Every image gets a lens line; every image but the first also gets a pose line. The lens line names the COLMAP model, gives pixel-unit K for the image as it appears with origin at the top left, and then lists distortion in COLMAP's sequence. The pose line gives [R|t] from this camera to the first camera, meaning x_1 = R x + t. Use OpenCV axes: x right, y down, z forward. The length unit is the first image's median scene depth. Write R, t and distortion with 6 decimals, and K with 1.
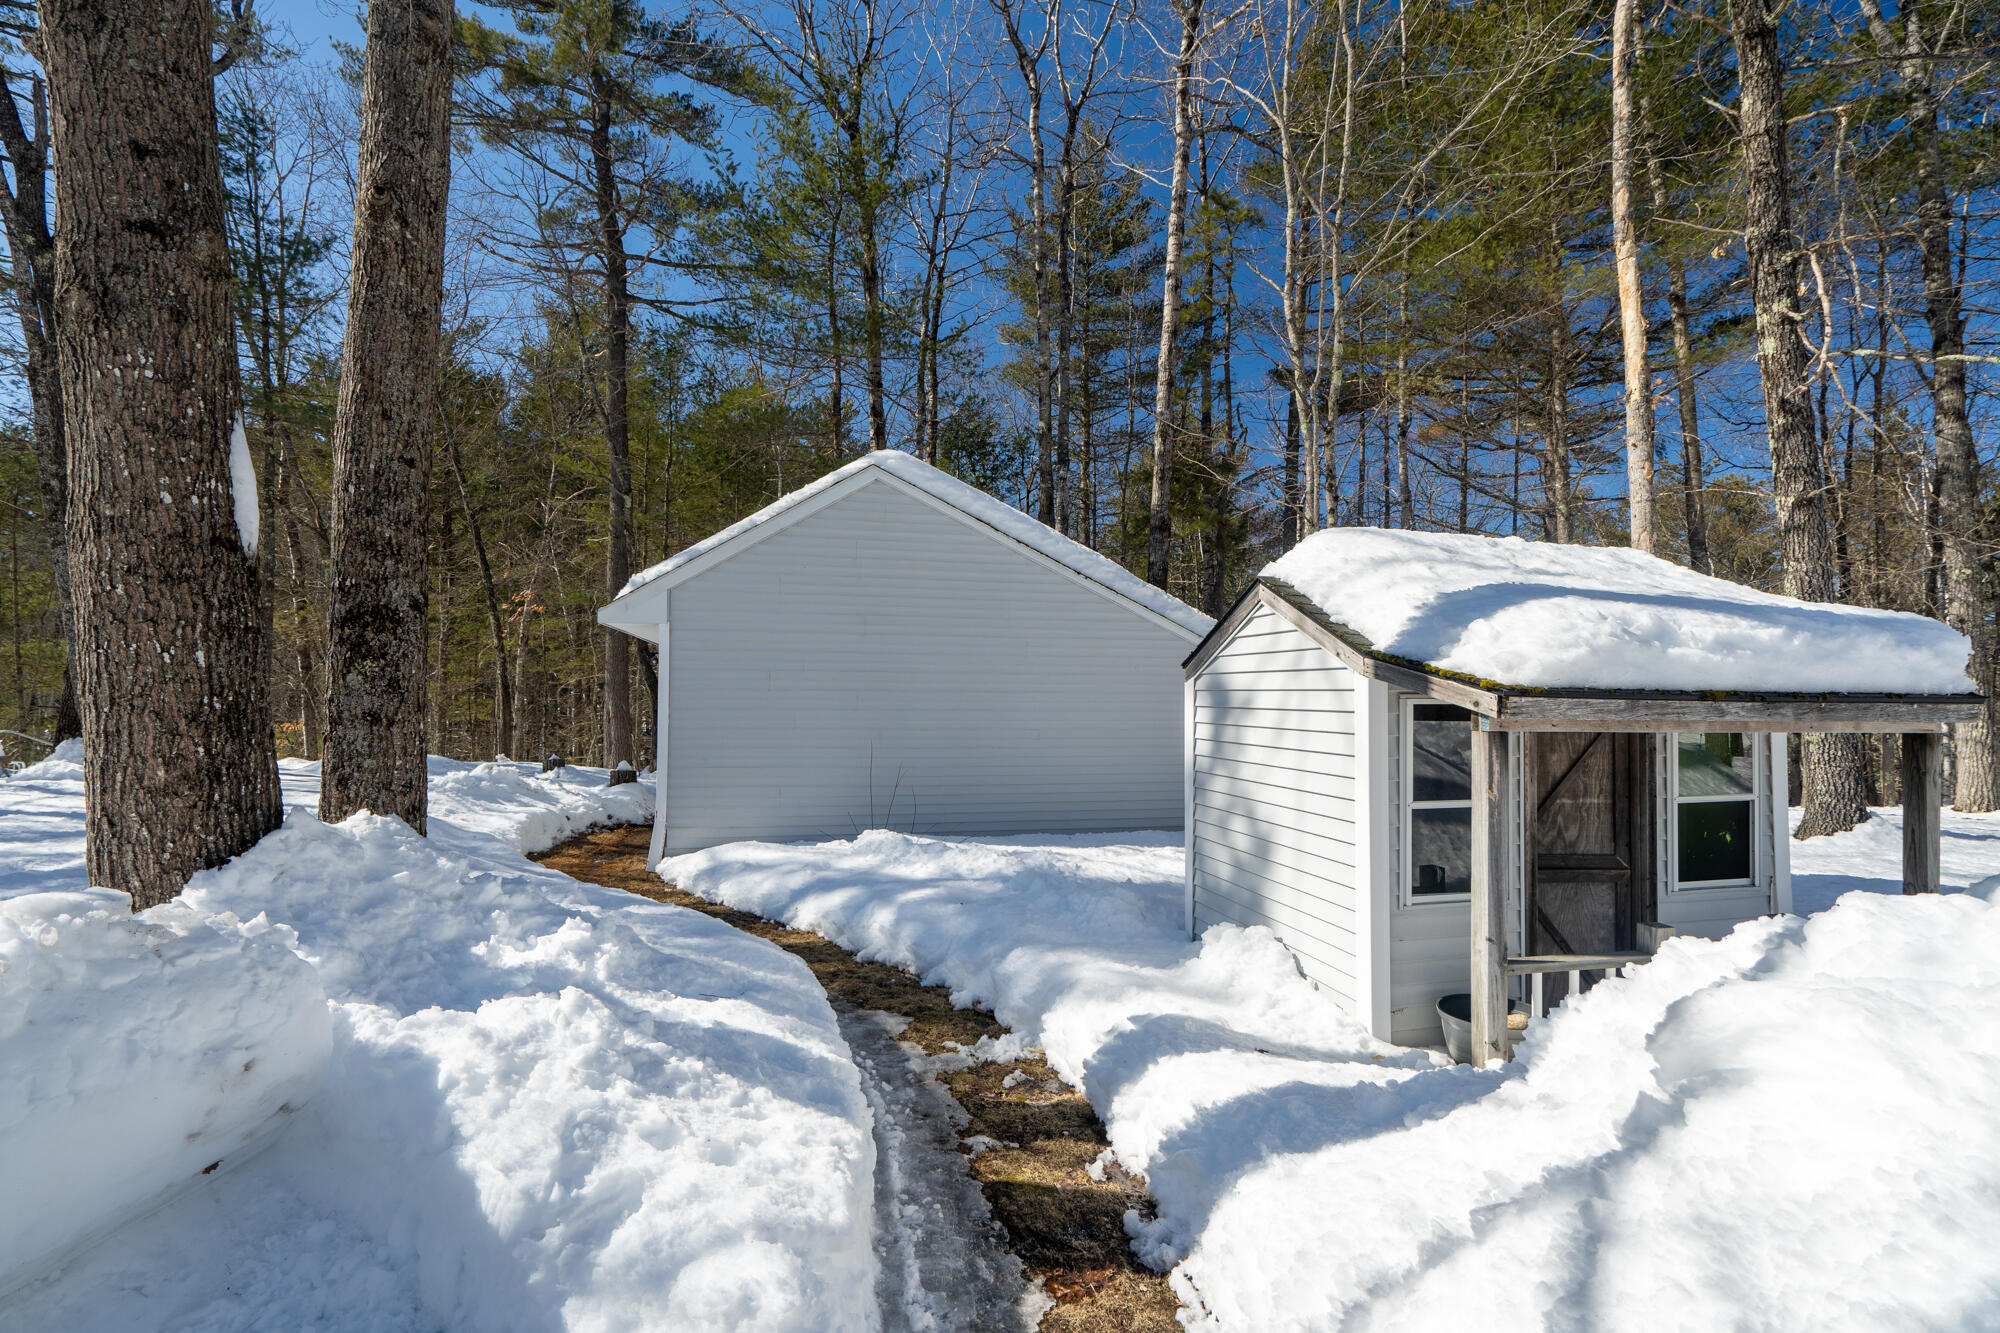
lens RADIAL K [[923.5, 0, 1000.1], [0, 923.5, 671.0], [0, 0, 1]] dist [-0.002931, -0.001348]
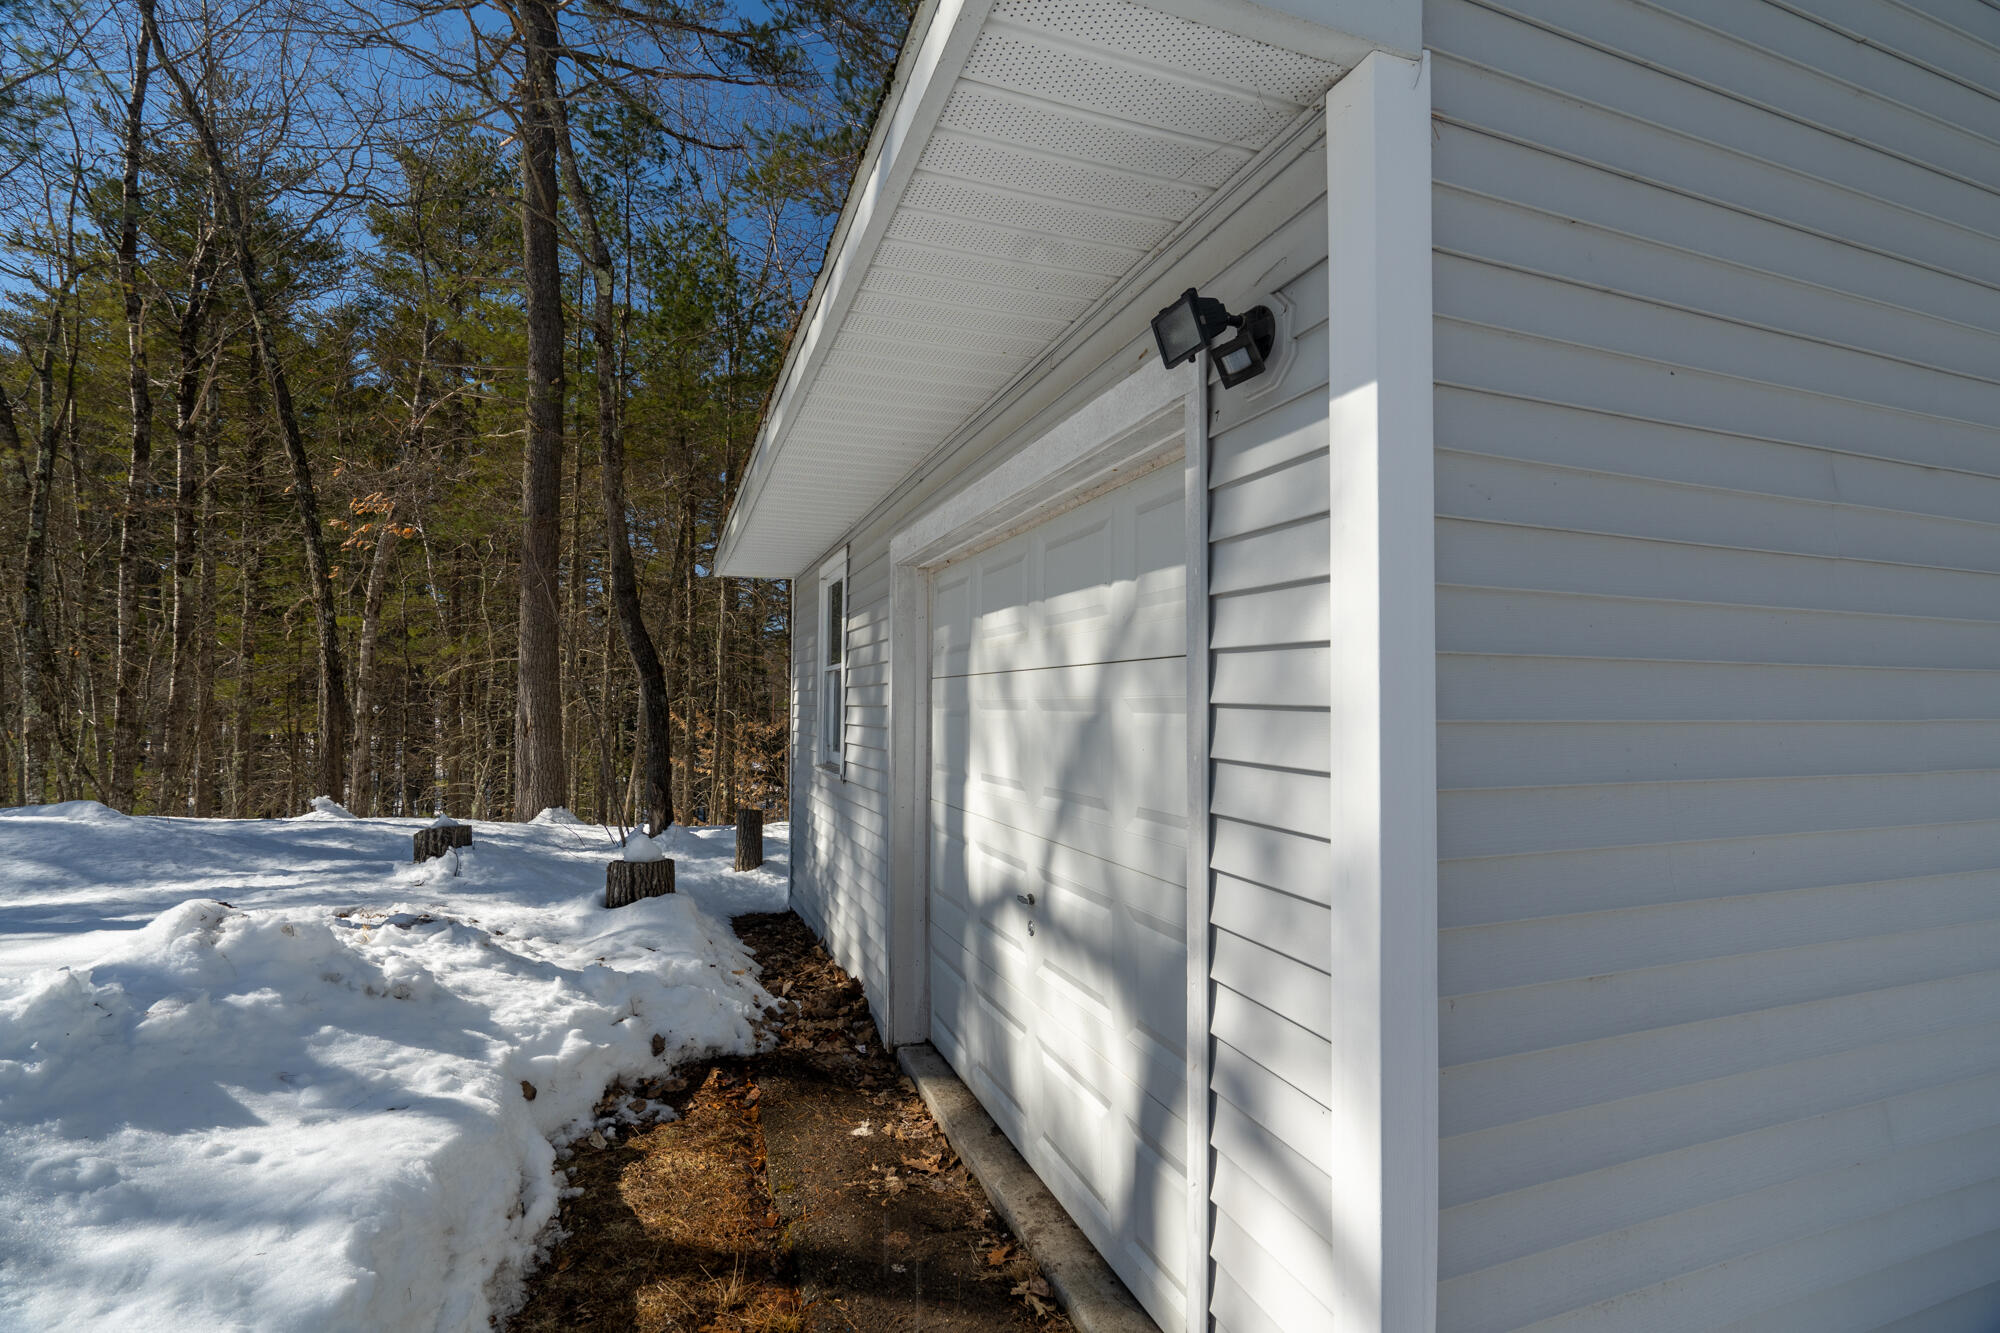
lens RADIAL K [[923.5, 0, 1004.0], [0, 923.5, 674.8], [0, 0, 1]] dist [-0.002931, -0.001348]
pose [[0.992722, 0.003565, 0.120378, -0.247113], [-0.002466, 0.999954, -0.009283, 0.026728], [-0.120406, 0.008918, 0.992685, 0.485875]]
